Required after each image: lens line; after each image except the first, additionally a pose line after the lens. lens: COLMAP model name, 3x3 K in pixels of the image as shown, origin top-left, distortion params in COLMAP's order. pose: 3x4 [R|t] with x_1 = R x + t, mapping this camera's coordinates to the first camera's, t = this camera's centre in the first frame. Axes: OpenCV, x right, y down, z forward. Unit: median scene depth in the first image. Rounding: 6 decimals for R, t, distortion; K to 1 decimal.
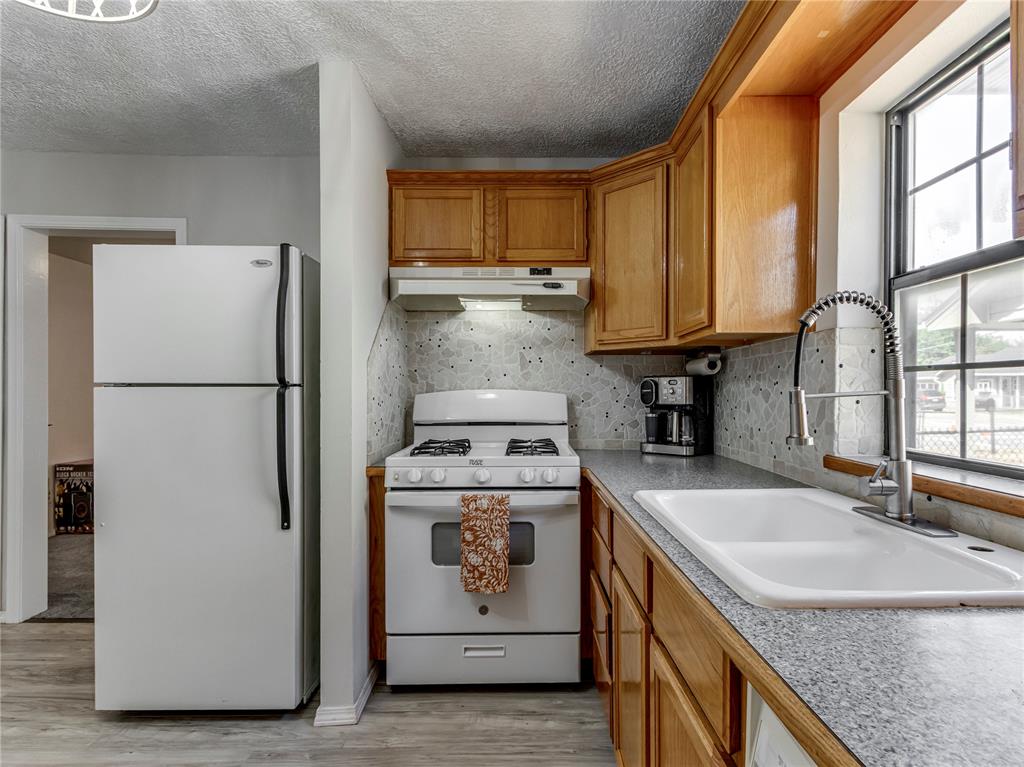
lens RADIAL K [[541.0, 0, 517.7], [0, 541.0, 391.8], [0, 0, 1]] dist [0.002714, 0.000023]
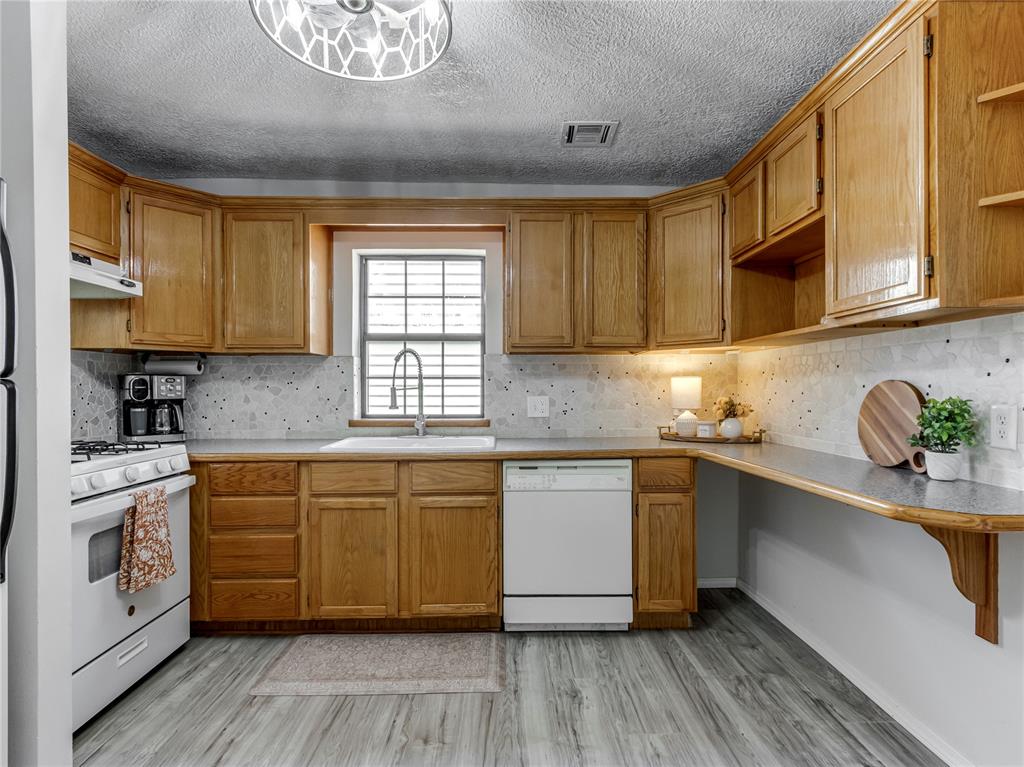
lens RADIAL K [[530.4, 0, 520.6], [0, 530.4, 390.3], [0, 0, 1]] dist [0.004773, -0.001015]
pose [[-0.014782, -0.003920, 0.999883, -1.072103], [0.001892, 0.999990, 0.003949, 0.001181], [-0.999889, 0.001950, -0.014775, 0.317617]]
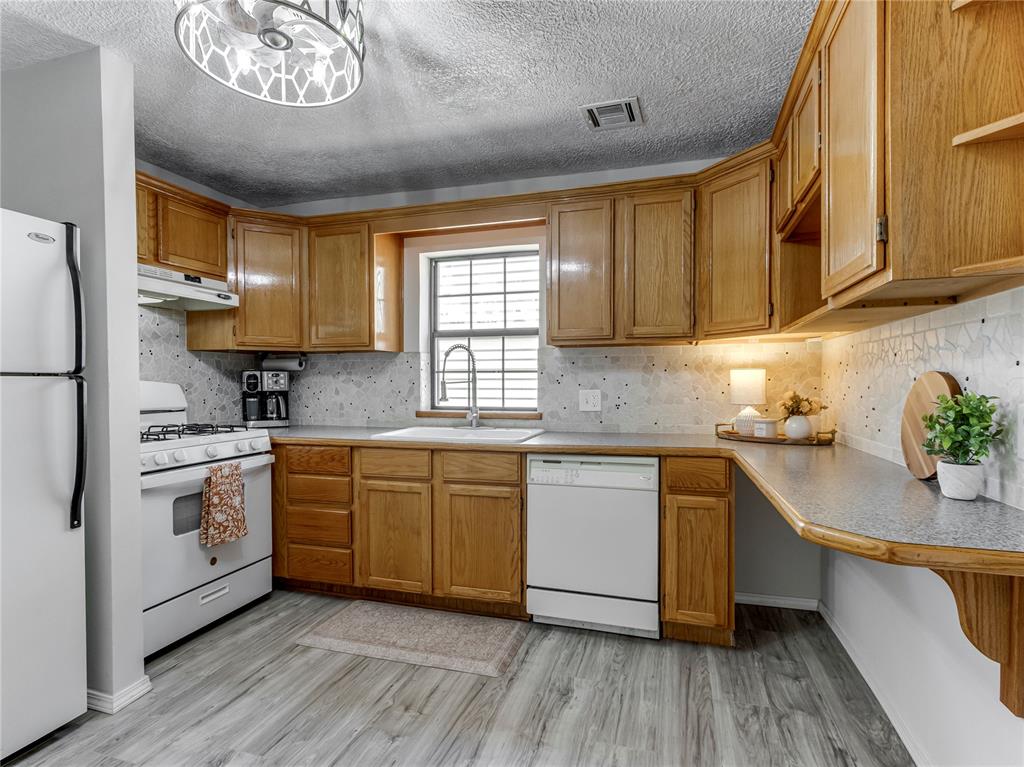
lens RADIAL K [[530.4, 0, 520.6], [0, 530.4, 390.3], [0, 0, 1]] dist [0.004773, -0.001015]
pose [[0.293192, -0.016142, 0.955917, -1.032073], [0.002683, 0.999867, 0.016062, 0.001403], [-0.956050, -0.002144, 0.293197, -0.011297]]
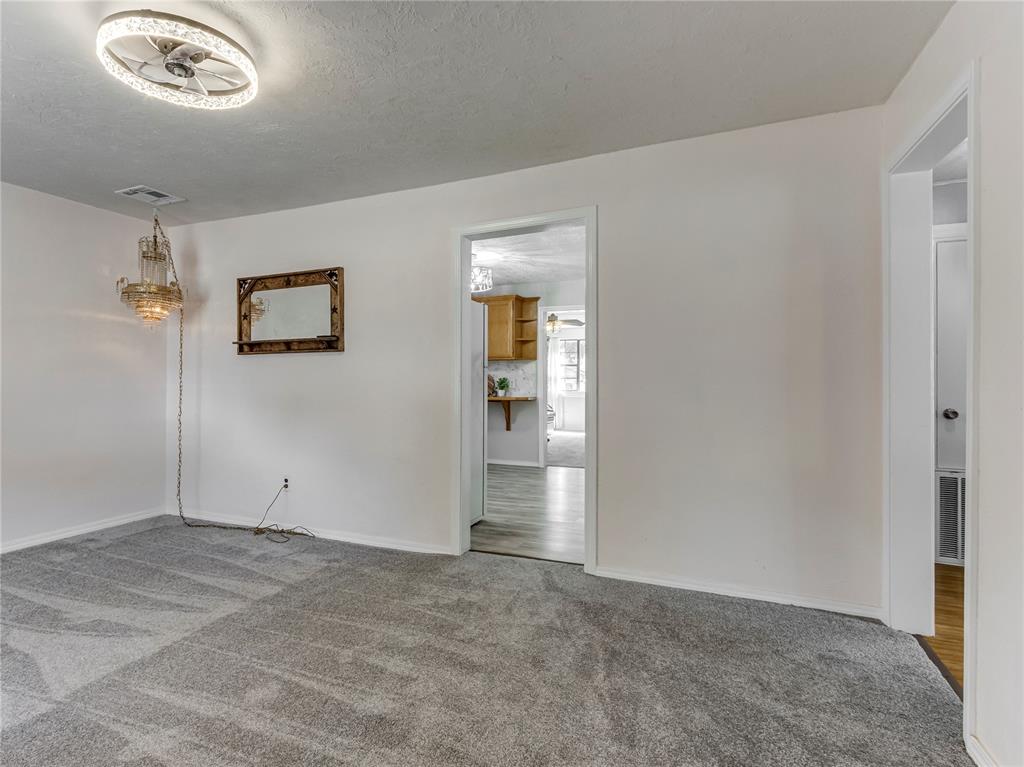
lens RADIAL K [[530.4, 0, 520.6], [0, 530.4, 390.3], [0, 0, 1]] dist [0.004773, -0.001015]
pose [[-0.940751, -0.010690, 0.338929, -1.571455], [-0.004945, 0.999829, 0.017808, 0.036353], [-0.339062, 0.015077, -0.940643, 2.867225]]
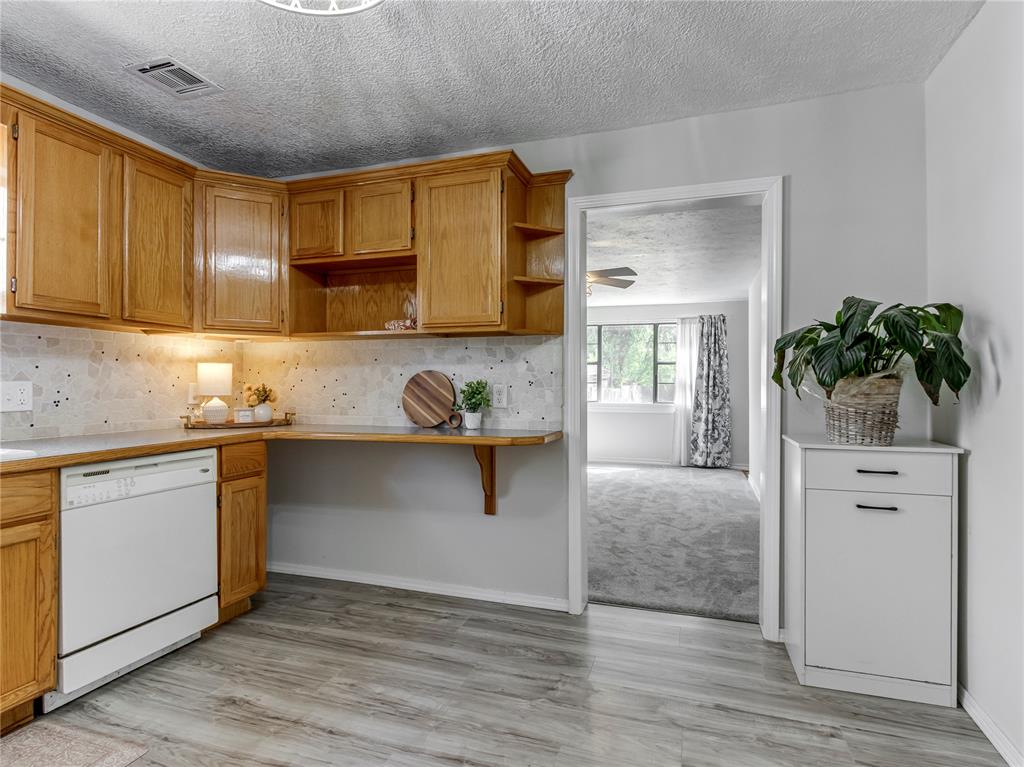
lens RADIAL K [[539.0, 0, 512.0], [0, 539.0, 383.5], [0, 0, 1]] dist [0.002991, 0.000317]
pose [[-0.943782, -0.002986, 0.330554, -0.839207], [-0.005479, 0.999963, -0.006610, 0.030999], [-0.330522, -0.008049, -0.943764, 0.941824]]
